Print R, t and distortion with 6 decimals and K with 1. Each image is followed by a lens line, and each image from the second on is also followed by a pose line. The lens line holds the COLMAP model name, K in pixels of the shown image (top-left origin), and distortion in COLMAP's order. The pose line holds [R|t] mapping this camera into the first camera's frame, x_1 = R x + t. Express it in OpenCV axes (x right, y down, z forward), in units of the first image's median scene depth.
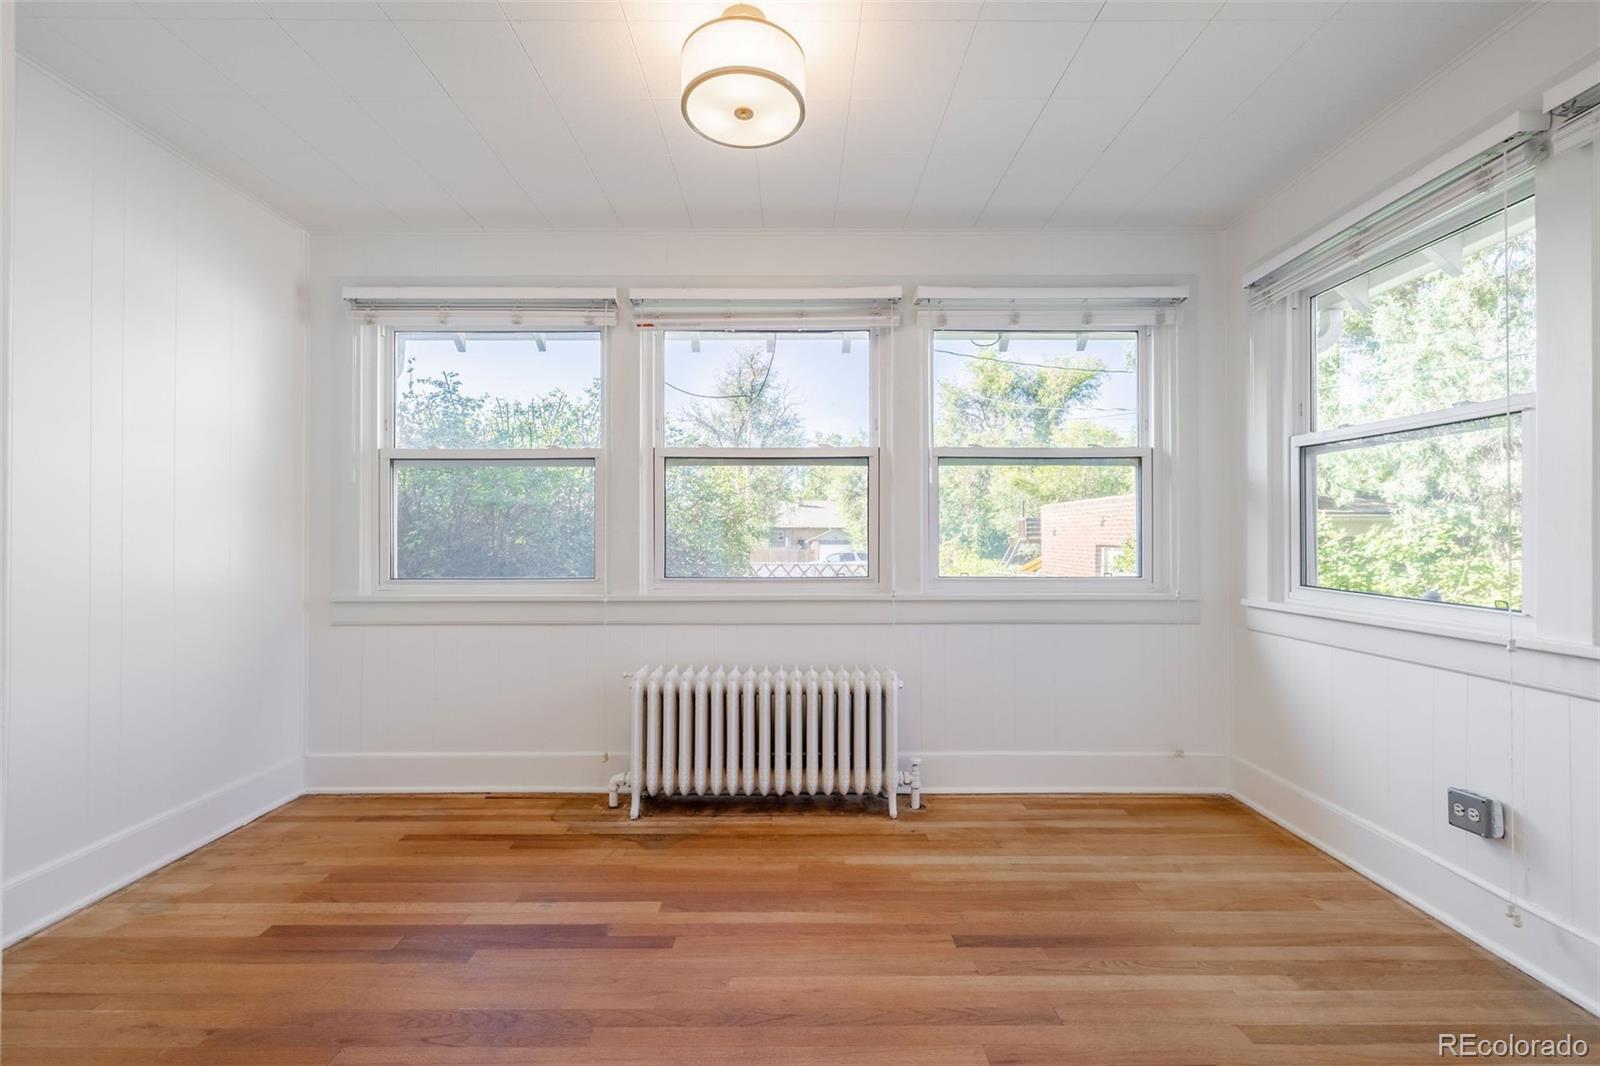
lens RADIAL K [[679.2, 0, 802.9], [0, 679.2, 538.8], [0, 0, 1]] dist [0.001390, -0.000323]
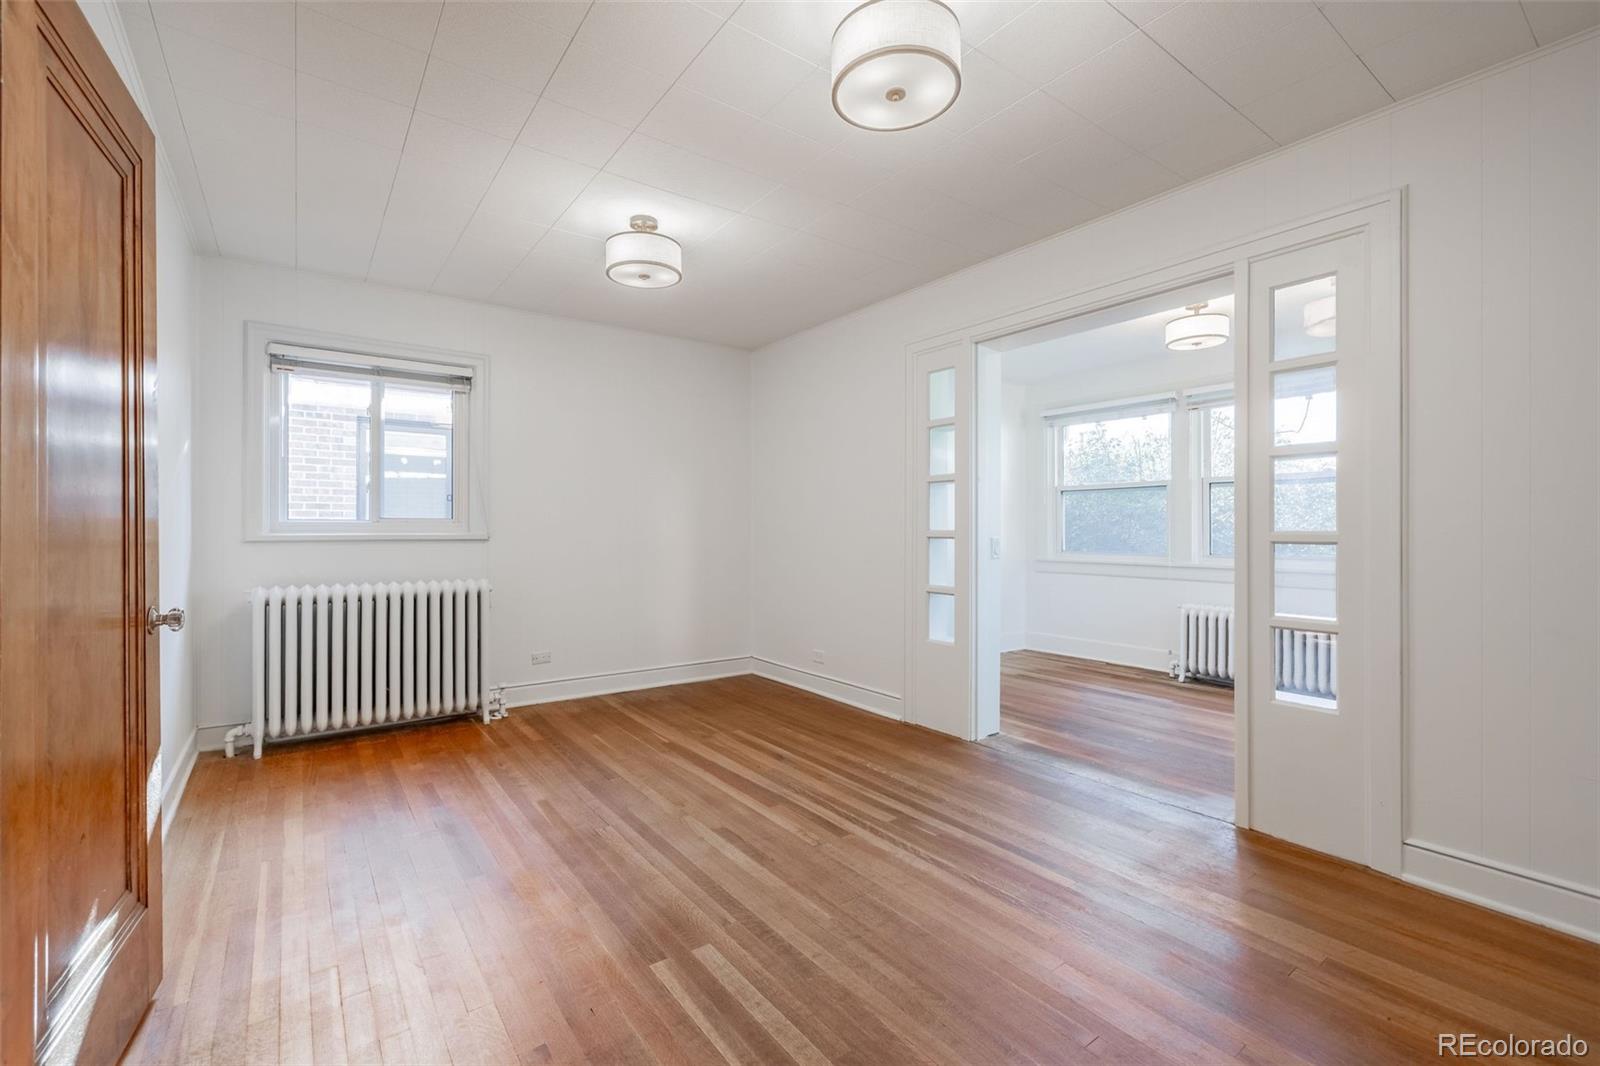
lens RADIAL K [[679.2, 0, 799.4], [0, 679.2, 528.8], [0, 0, 1]] dist [0.001390, -0.000323]
pose [[0.600886, 0.000098, -0.799335, 0.538986], [0.008801, 0.999939, 0.006739, -0.027197], [0.799286, -0.011084, 0.600848, -0.835385]]
